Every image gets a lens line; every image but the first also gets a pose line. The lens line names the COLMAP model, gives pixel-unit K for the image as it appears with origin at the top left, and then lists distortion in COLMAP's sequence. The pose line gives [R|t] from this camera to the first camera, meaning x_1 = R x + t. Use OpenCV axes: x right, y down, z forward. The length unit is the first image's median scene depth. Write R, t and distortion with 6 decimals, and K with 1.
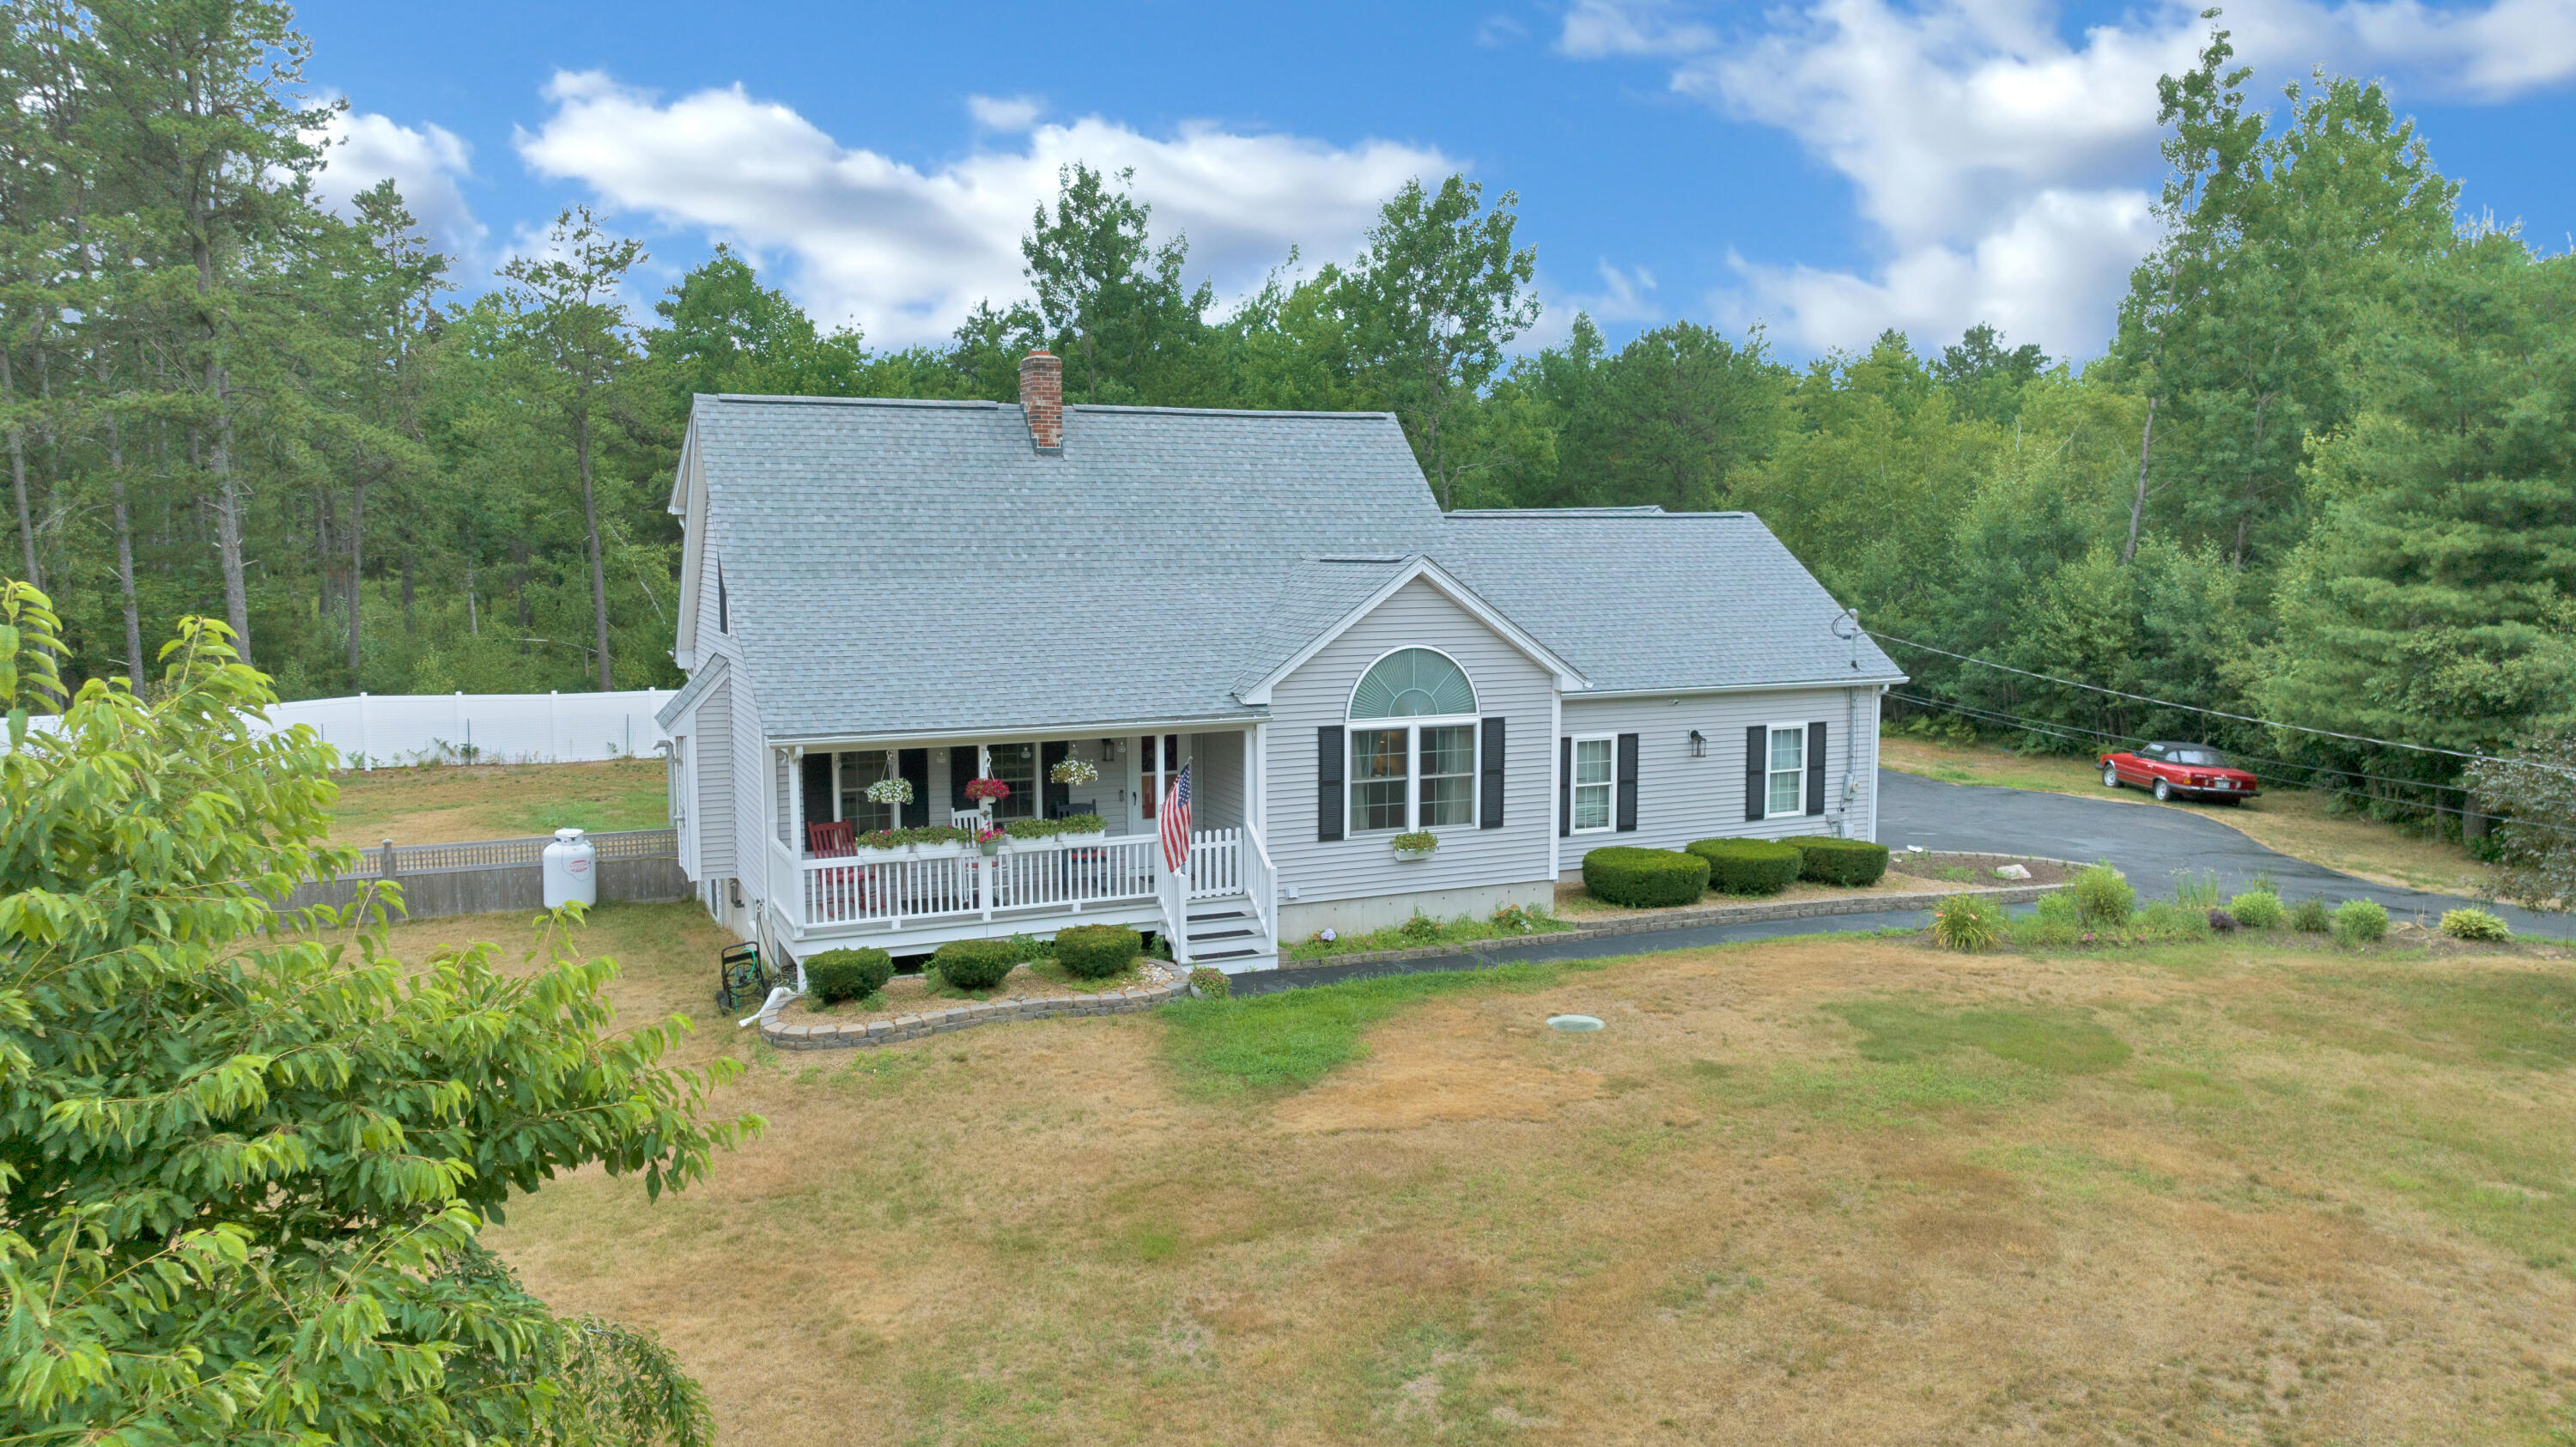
lens RADIAL K [[1814.0, 0, 1288.0], [0, 1814.0, 723.5], [0, 0, 1]] dist [-0.017408, -0.002580]
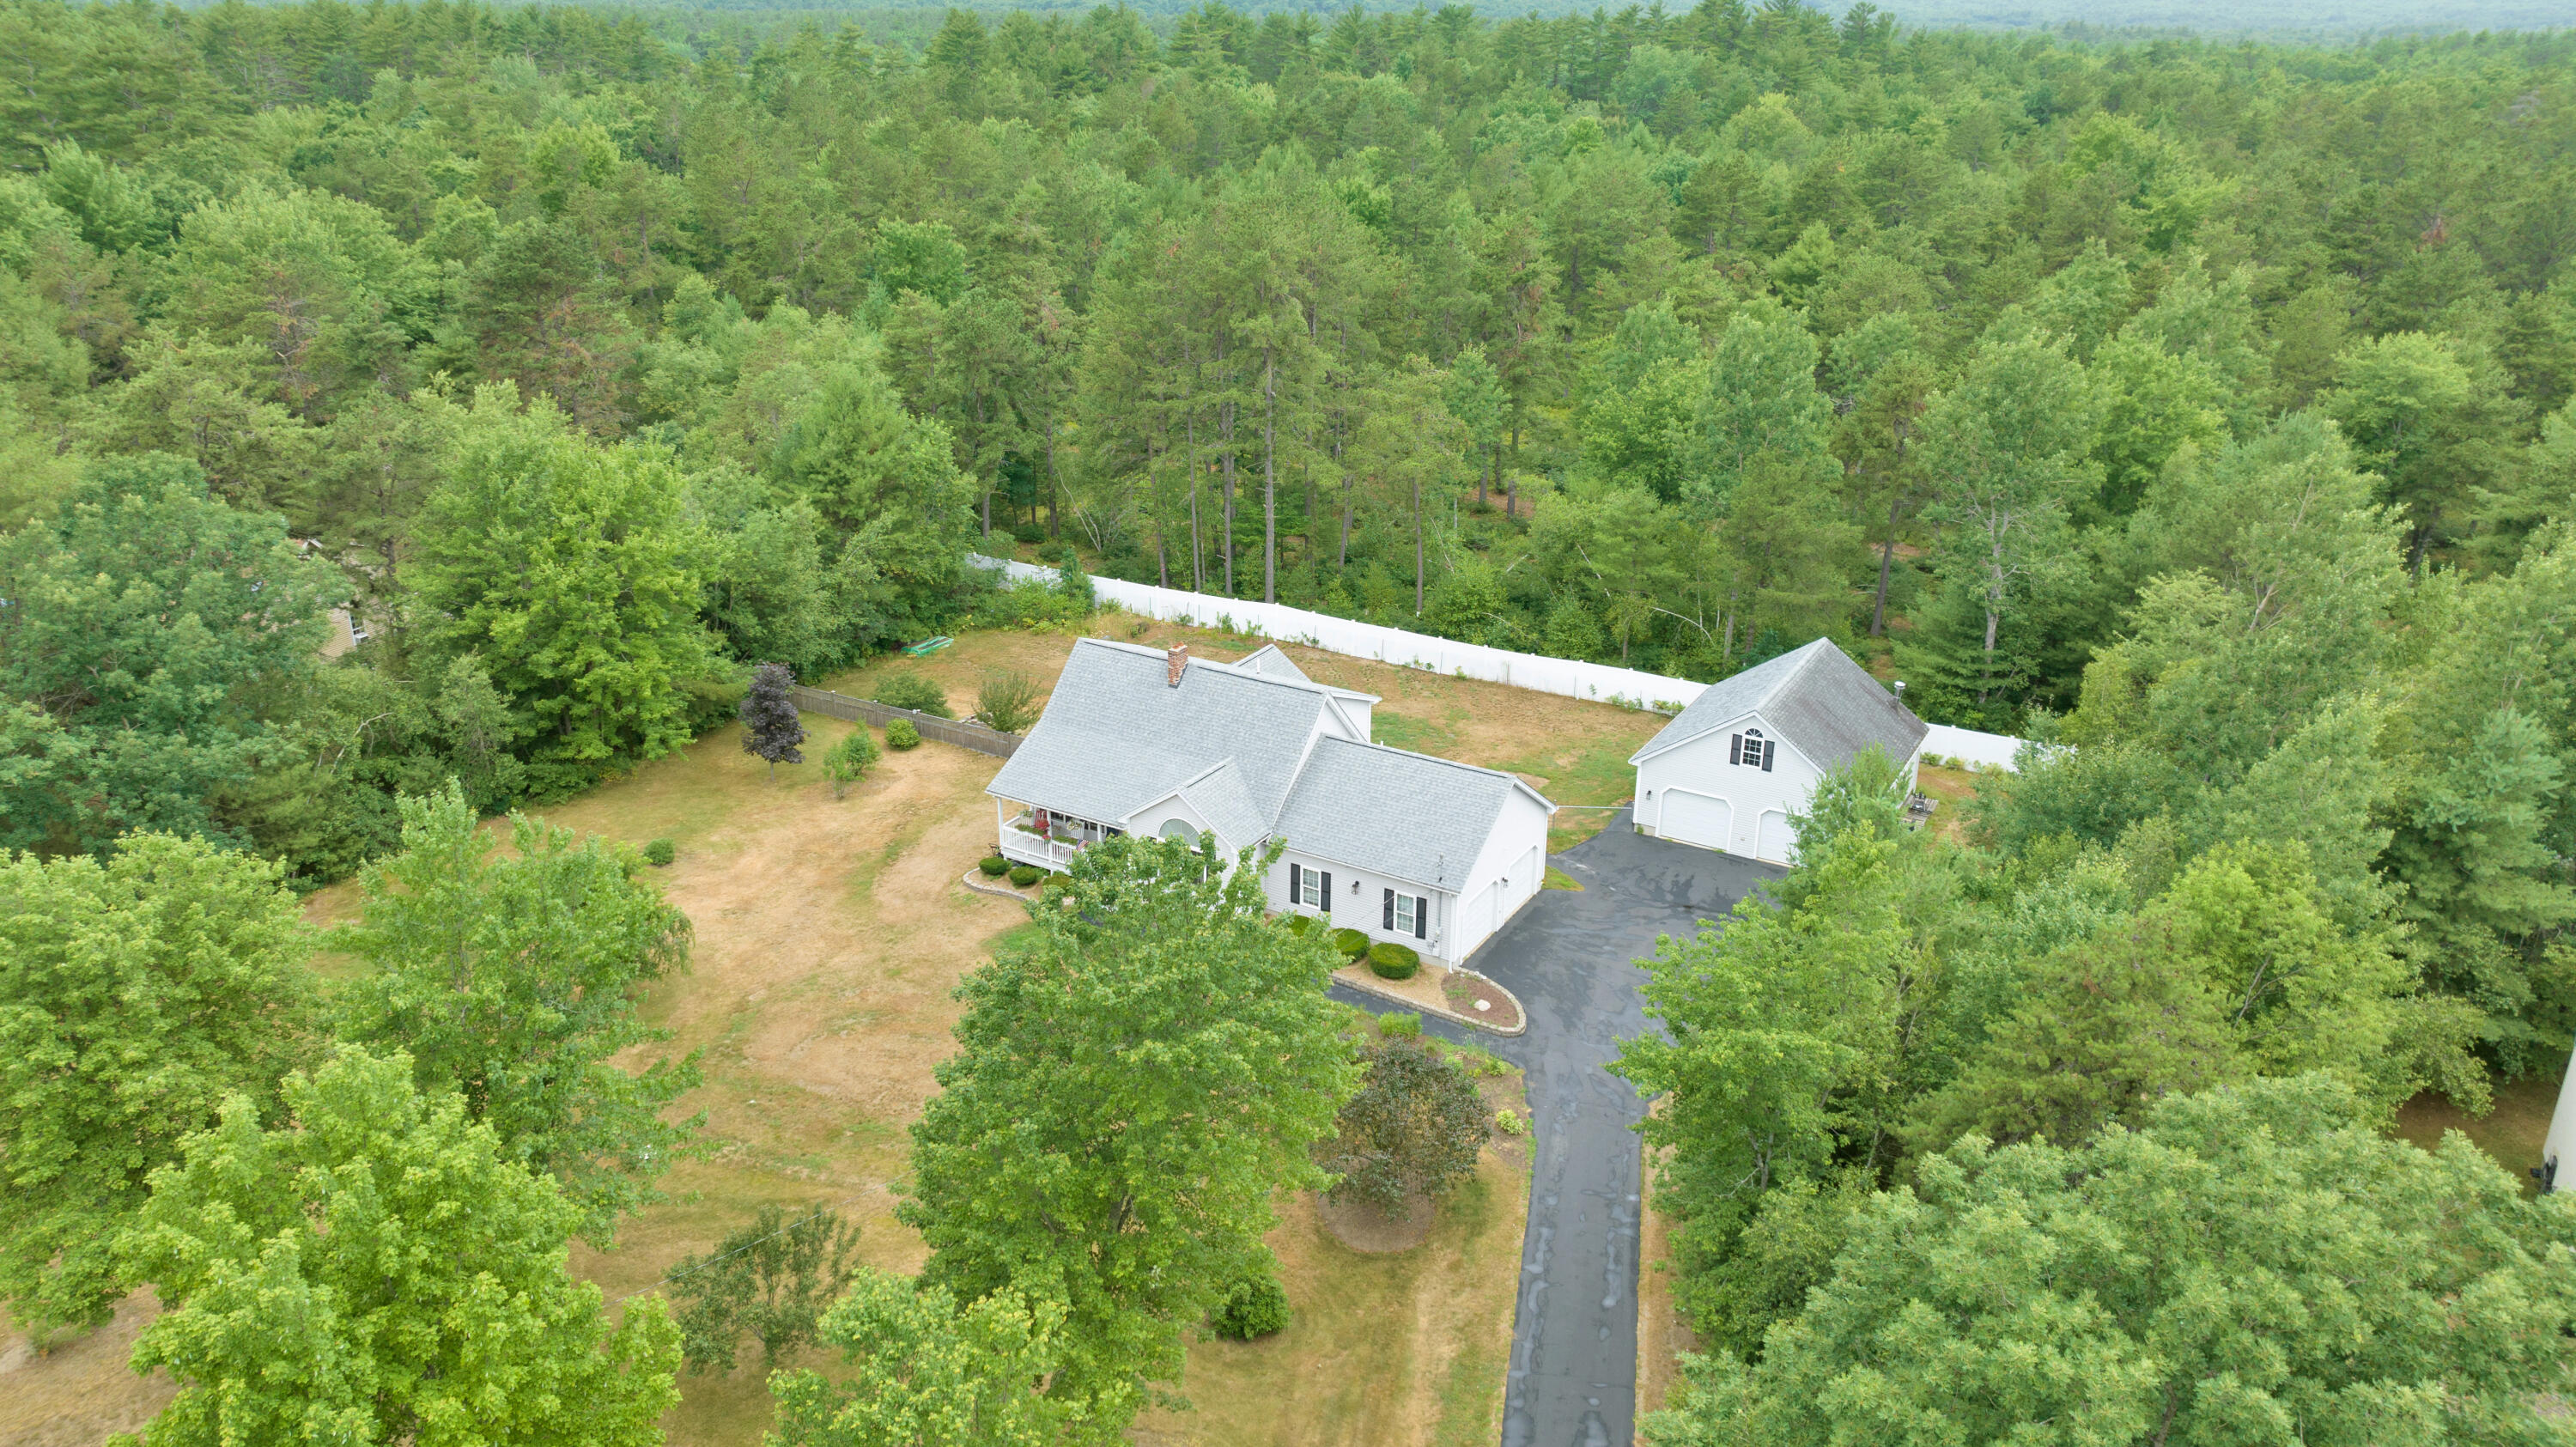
lens RADIAL K [[1814.0, 0, 1288.0], [0, 1814.0, 723.5], [0, 0, 1]] dist [-0.017408, -0.002580]
pose [[0.570862, 0.316049, -0.757780, 1.998010], [-0.087914, 0.941167, 0.326306, -0.990932], [0.816326, -0.119656, 0.565061, -0.306137]]
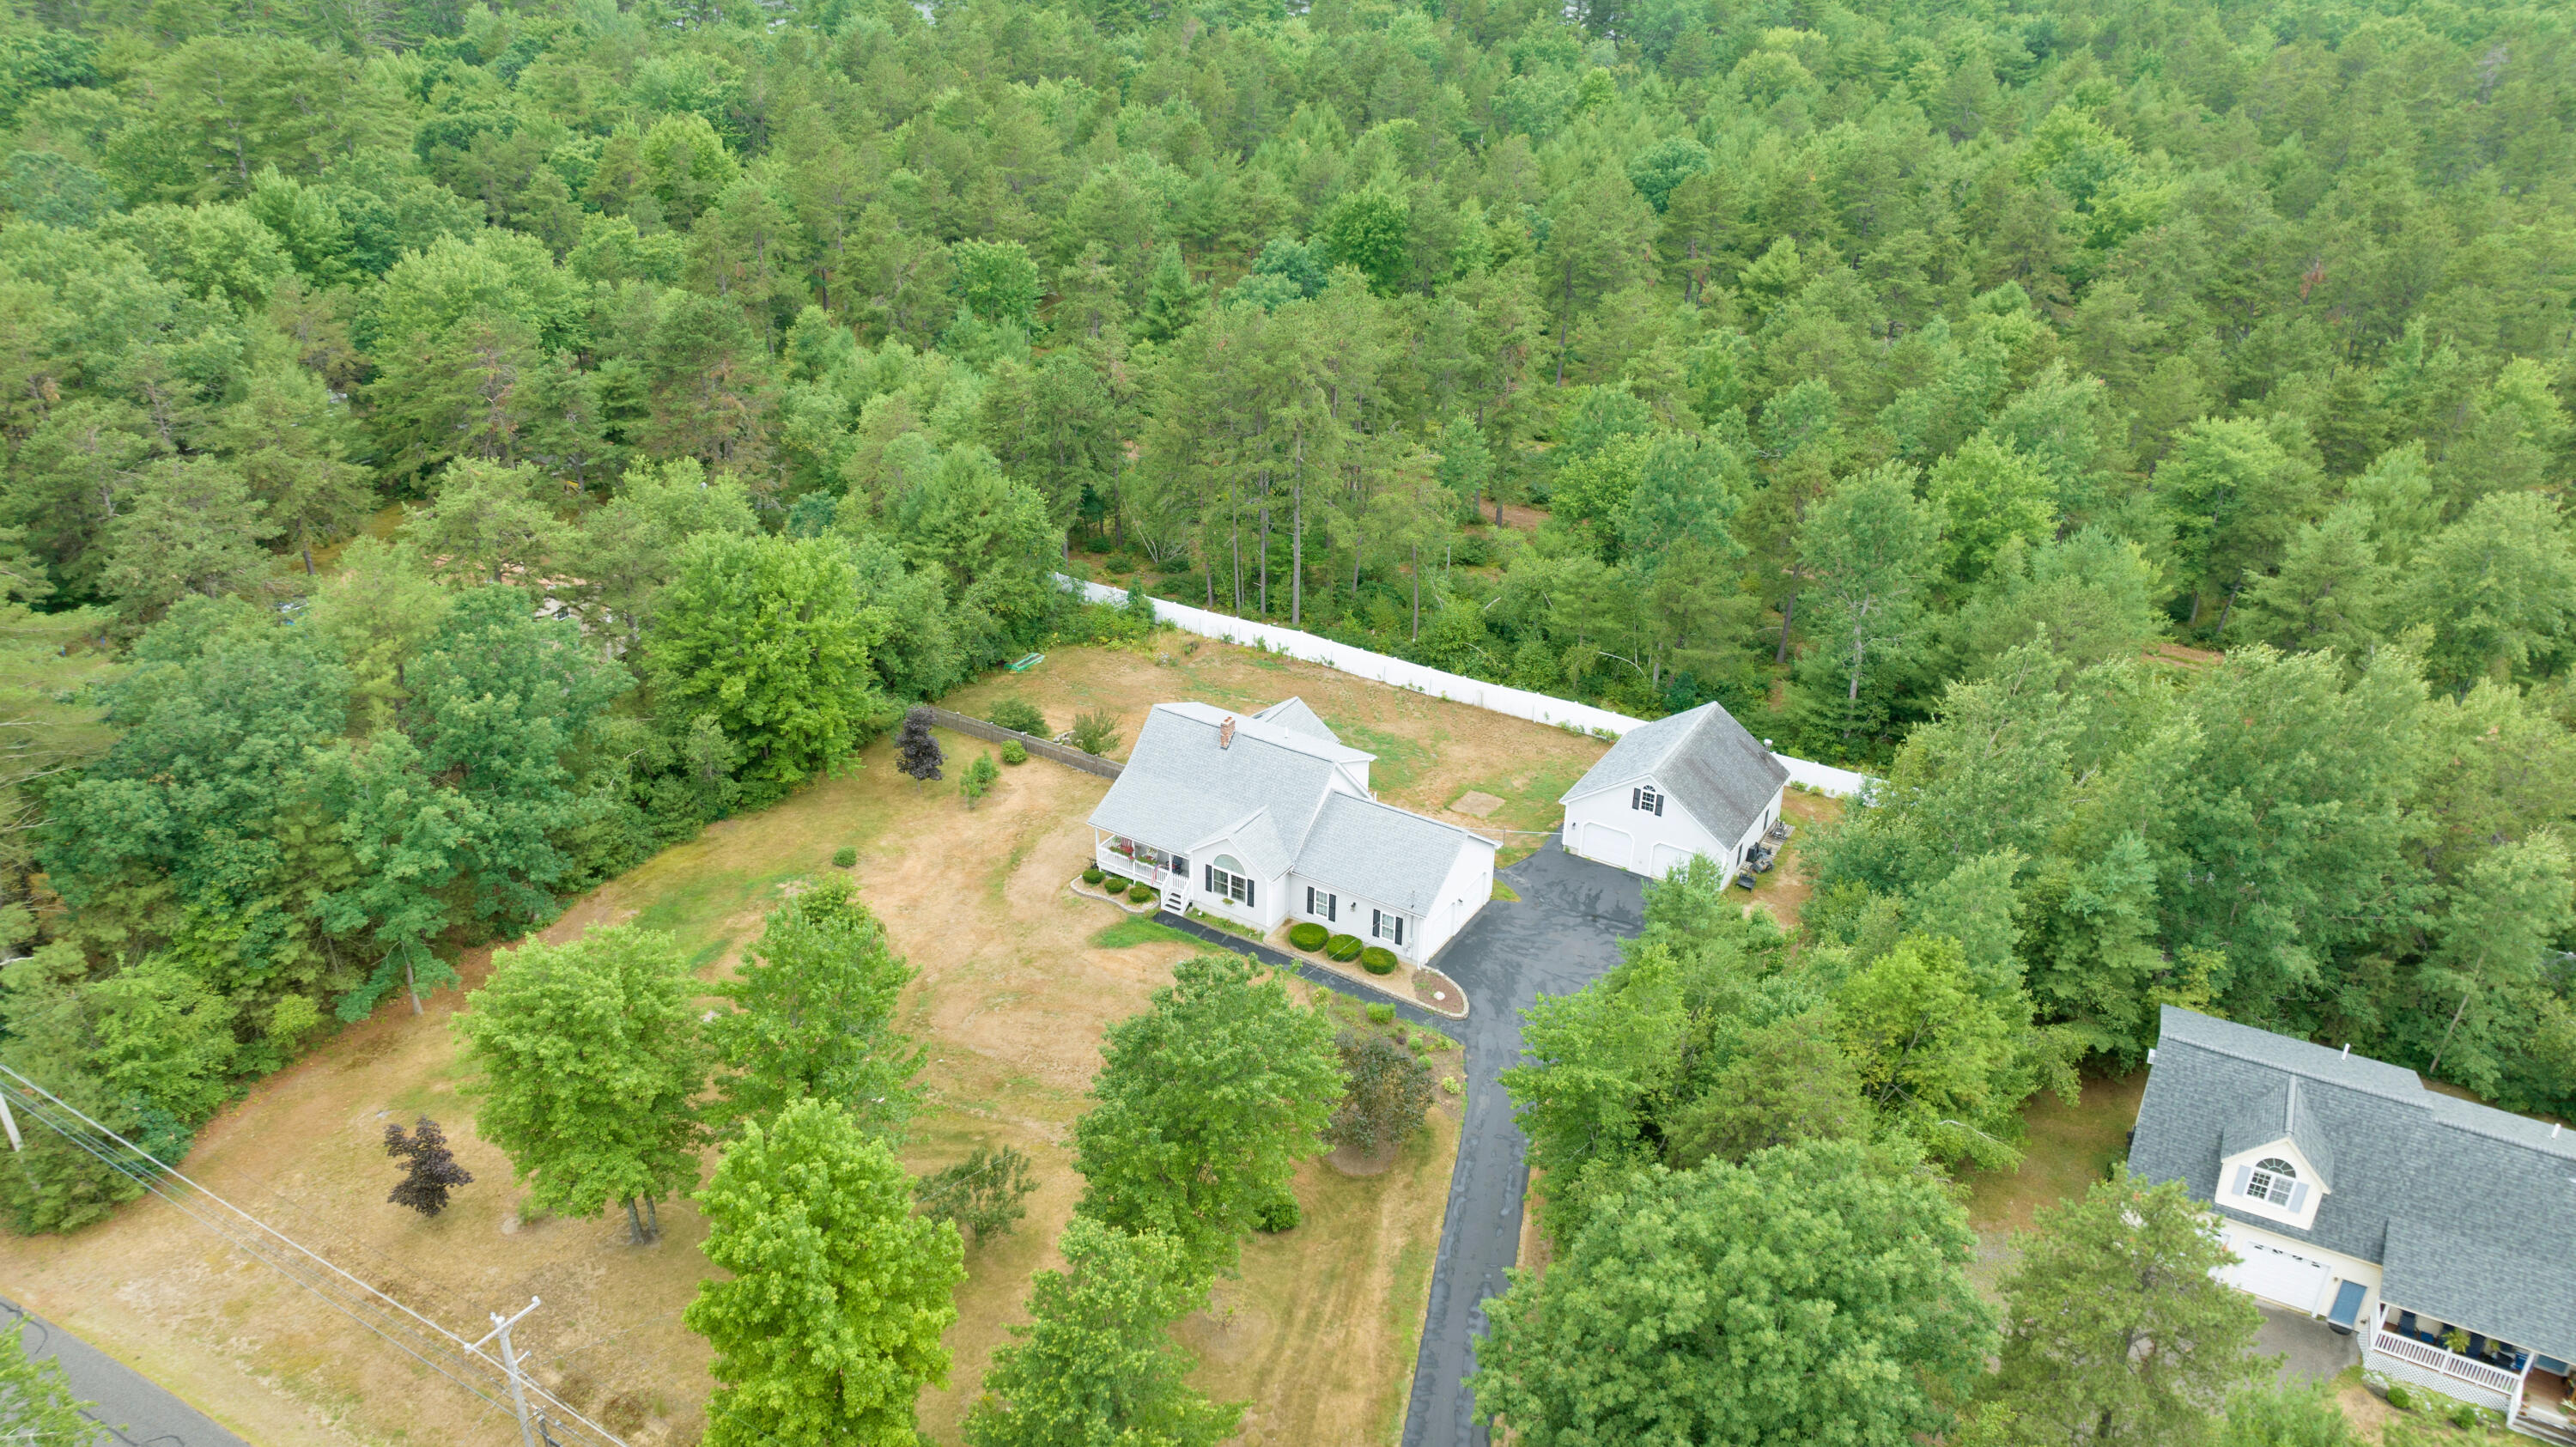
lens RADIAL K [[1815.3, 0, 1288.0], [0, 1815.3, 723.5], [0, 0, 1]] dist [0.002166, -0.081439]
pose [[0.555489, 0.395743, -0.731313, 2.586963], [-0.098511, 0.904612, 0.414696, -1.731075], [0.825668, -0.158316, 0.541488, -0.794814]]
